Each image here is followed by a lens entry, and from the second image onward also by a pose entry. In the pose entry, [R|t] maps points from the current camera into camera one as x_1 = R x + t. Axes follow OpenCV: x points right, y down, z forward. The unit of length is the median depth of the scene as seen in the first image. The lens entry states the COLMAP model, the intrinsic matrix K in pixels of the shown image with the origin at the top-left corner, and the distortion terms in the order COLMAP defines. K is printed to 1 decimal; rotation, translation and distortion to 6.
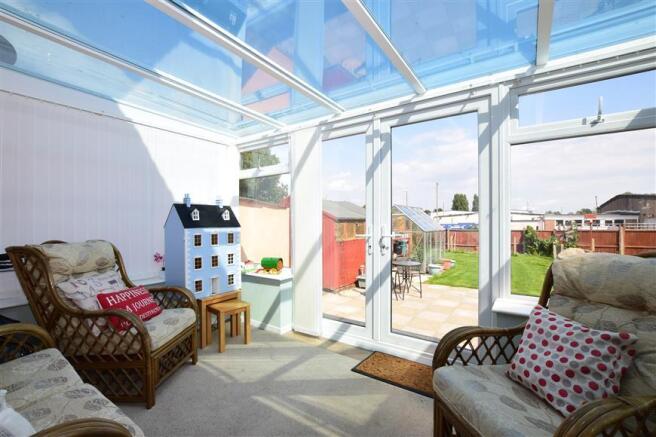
lens RADIAL K [[291.2, 0, 331.2], [0, 291.2, 220.6], [0, 0, 1]] dist [-0.013701, 0.000016]
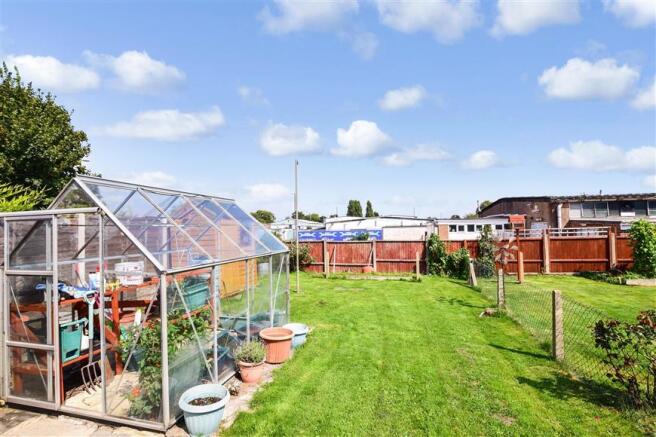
lens RADIAL K [[304.1, 0, 327.3], [0, 304.1, 223.3], [0, 0, 1]] dist [-0.000203, -0.000030]
pose [[0.947538, -0.008279, 0.319536, 0.098969], [0.012513, 0.999859, -0.011199, -0.001050], [-0.319398, 0.014610, 0.947508, 0.183932]]
